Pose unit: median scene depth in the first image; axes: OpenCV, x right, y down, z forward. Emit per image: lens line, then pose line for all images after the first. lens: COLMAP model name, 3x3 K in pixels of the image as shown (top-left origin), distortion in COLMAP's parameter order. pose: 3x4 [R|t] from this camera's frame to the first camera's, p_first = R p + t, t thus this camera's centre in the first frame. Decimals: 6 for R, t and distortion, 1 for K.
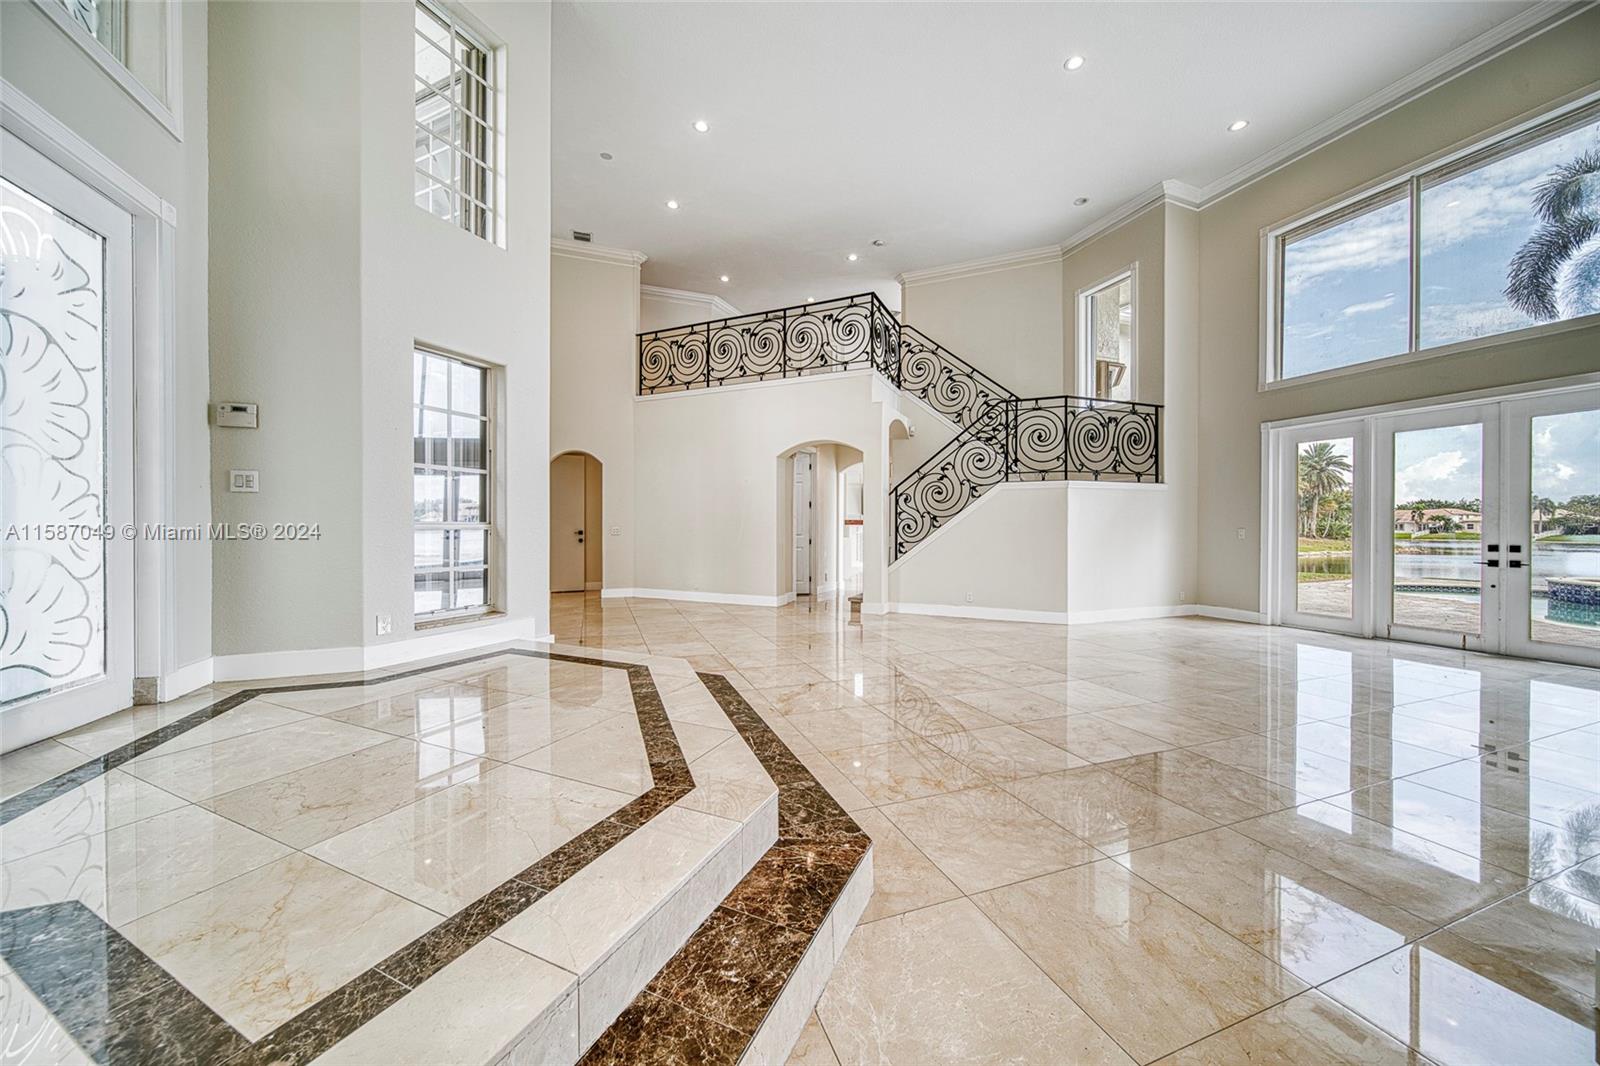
lens RADIAL K [[577.2, 0, 811.4], [0, 577.2, 537.0], [0, 0, 1]] dist [-0.002769, 0.000533]
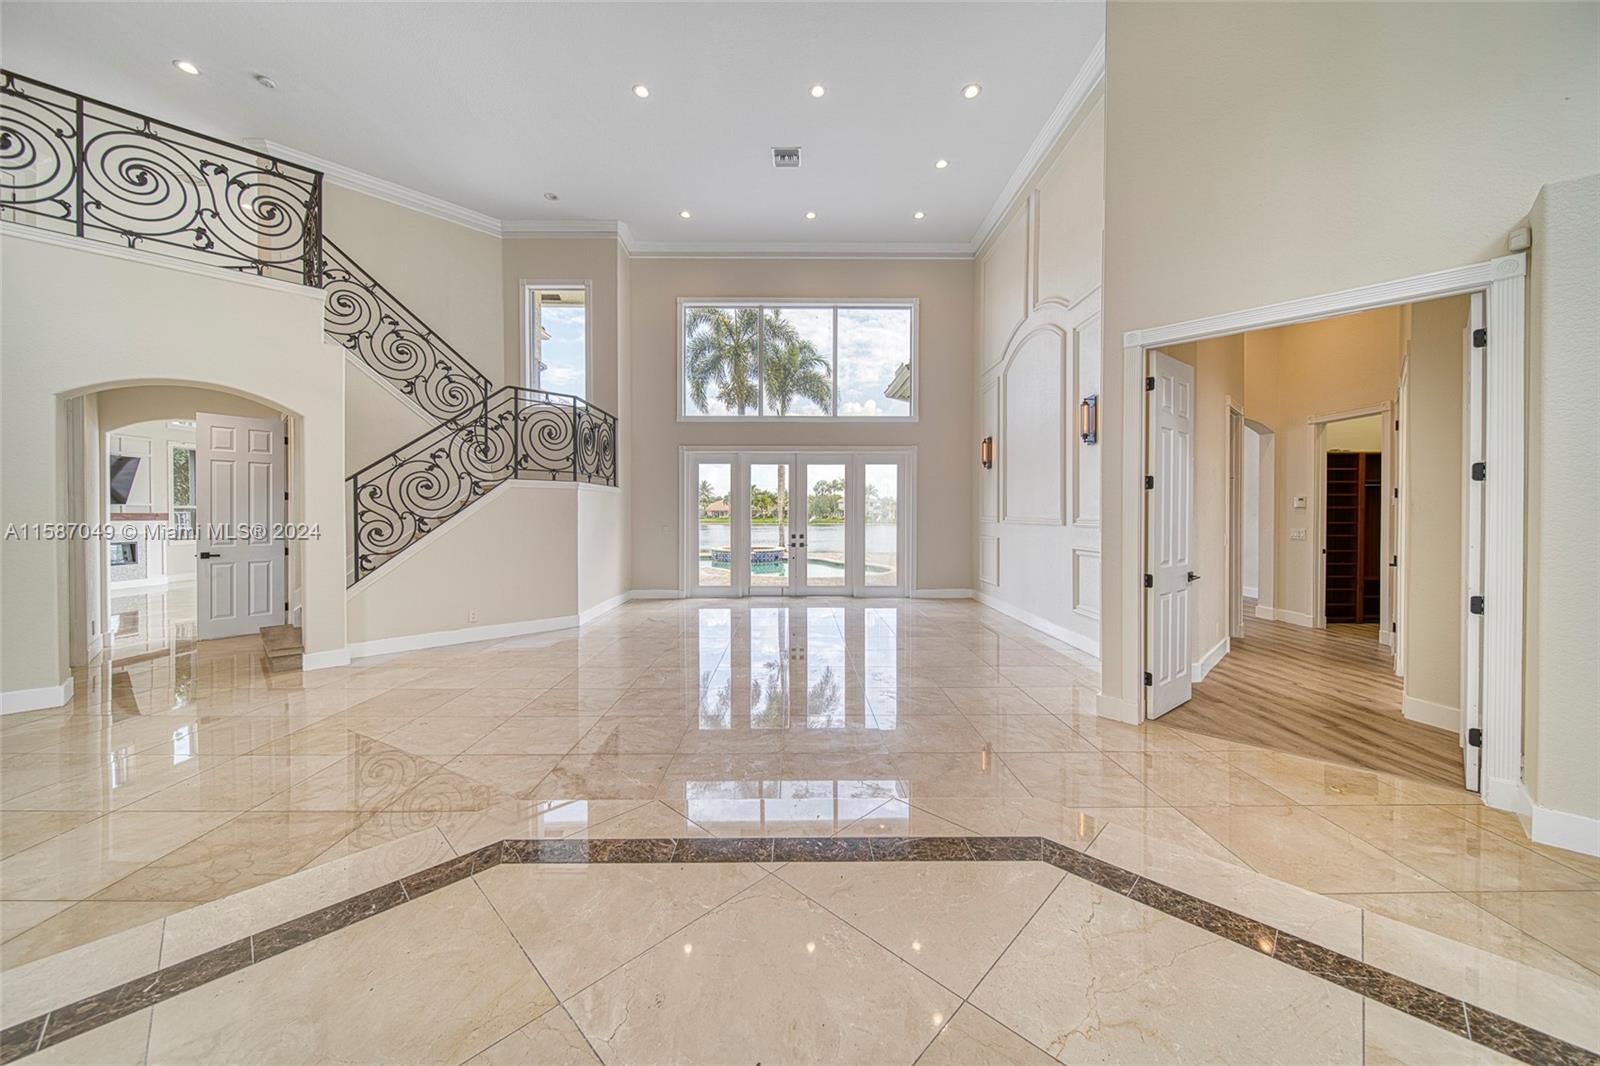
lens RADIAL K [[577.2, 0, 807.2], [0, 577.2, 509.1], [0, 0, 1]] dist [-0.002769, 0.000533]
pose [[0.342037, 0.005714, 0.939669, -0.340906], [0.014845, 0.999824, -0.011483, -0.032328], [-0.939569, 0.017877, 0.341892, 0.278448]]
